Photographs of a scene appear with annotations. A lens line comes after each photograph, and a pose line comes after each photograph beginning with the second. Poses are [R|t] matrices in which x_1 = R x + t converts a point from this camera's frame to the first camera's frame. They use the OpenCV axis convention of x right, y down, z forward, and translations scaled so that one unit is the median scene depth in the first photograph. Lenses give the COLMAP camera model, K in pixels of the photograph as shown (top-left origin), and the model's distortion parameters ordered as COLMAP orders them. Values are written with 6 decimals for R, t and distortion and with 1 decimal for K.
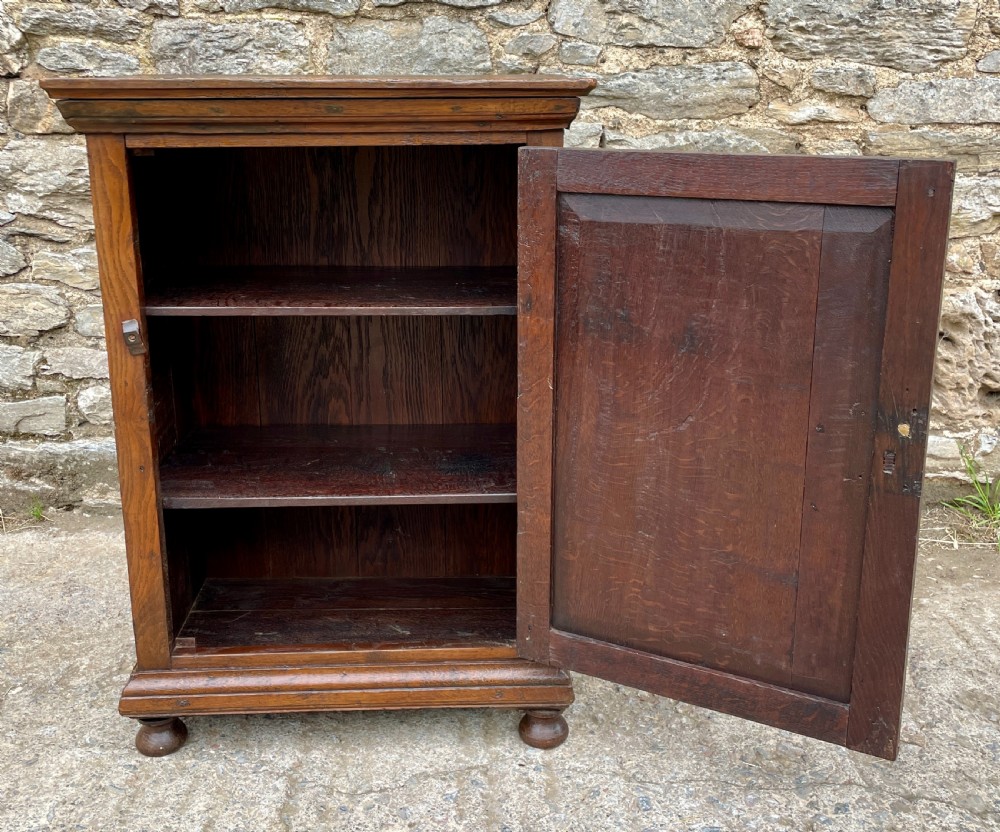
lens RADIAL K [[1023.9, 0, 484.9], [0, 1023.9, 364.9], [0, 0, 1]] dist [0.031613, 0.000000]
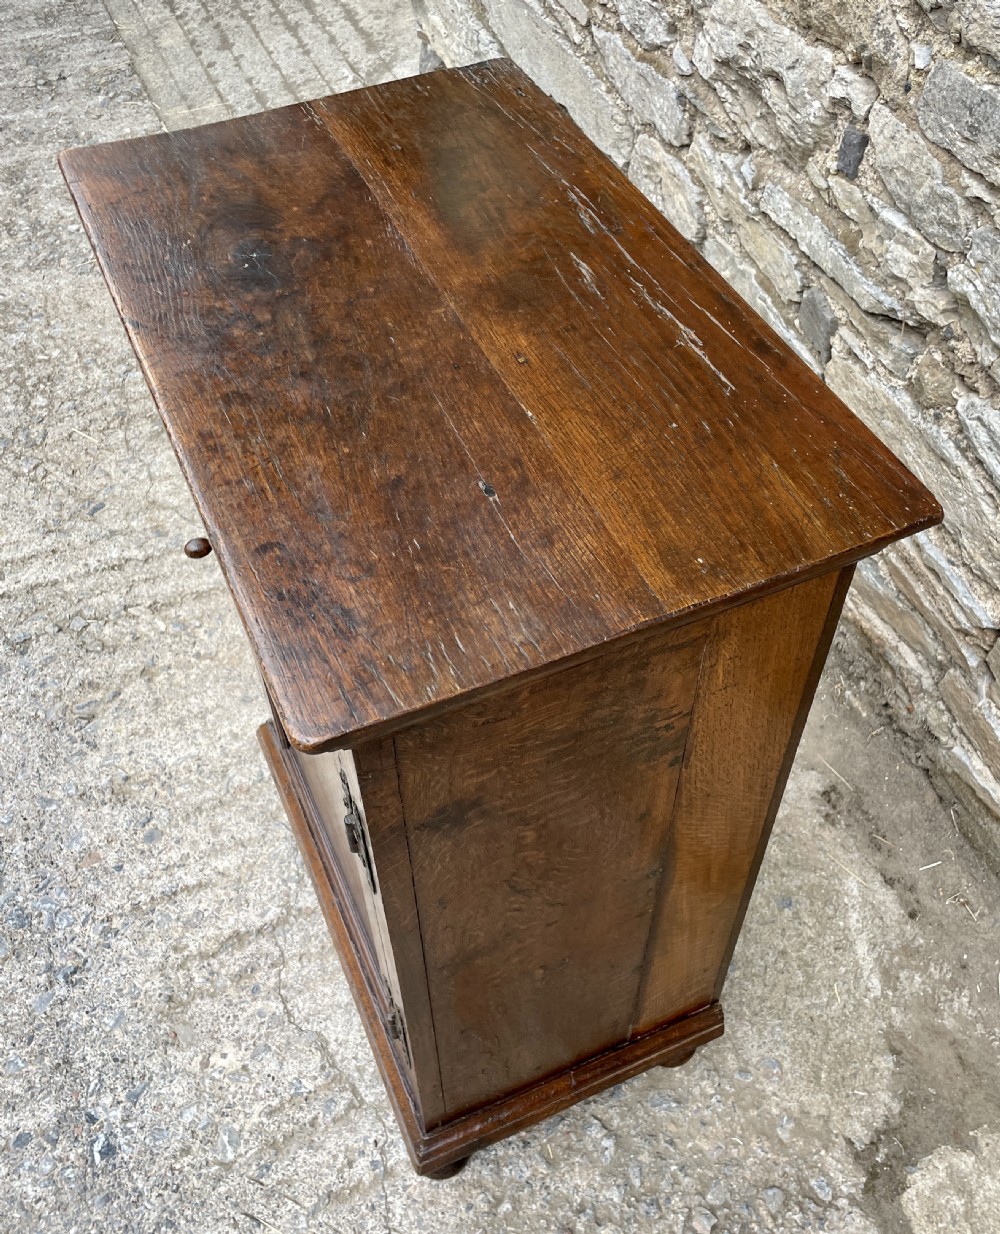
lens RADIAL K [[1156.8, 0, 541.1], [0, 1156.8, 633.9], [0, 0, 1]] dist [0.035764, 0.000000]
pose [[0.394467, 0.715676, -0.576372, 0.335323], [-0.254722, 0.687816, 0.679725, -0.568644], [0.882900, -0.121314, 0.453619, 0.732459]]
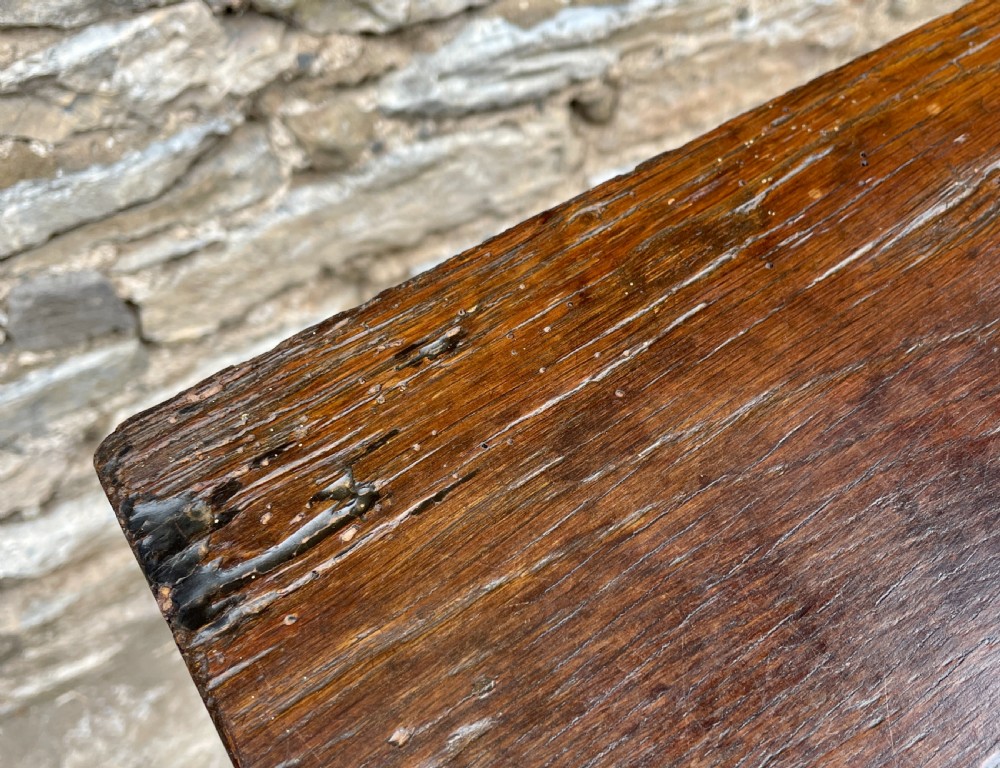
lens RADIAL K [[1095.3, 0, 535.6], [0, 1095.3, 369.4], [0, 0, 1]] dist [0.048694, 0.000000]
pose [[0.857452, -0.425962, 0.288673, -0.355349], [0.146380, 0.739749, 0.656768, -0.411568], [-0.493304, -0.520891, 0.696652, 0.961118]]
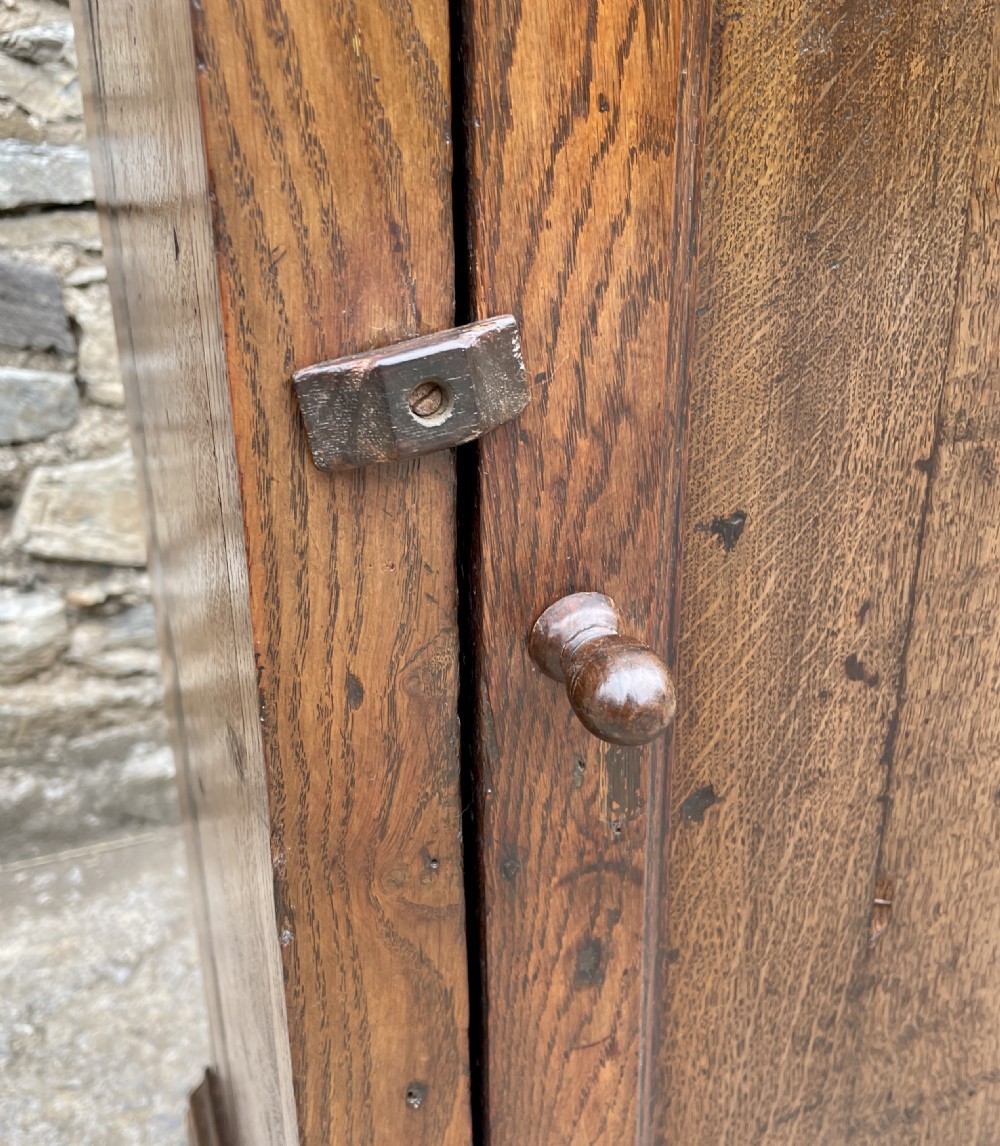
lens RADIAL K [[1253.9, 0, 497.0], [0, 1253.9, 648.2], [0, 0, 1]] dist [0.018247, 0.000000]
pose [[0.950540, -0.139219, 0.277654, -0.352034], [0.092525, 0.980255, 0.174754, -0.021118], [-0.296500, -0.140420, 0.944653, 0.737357]]
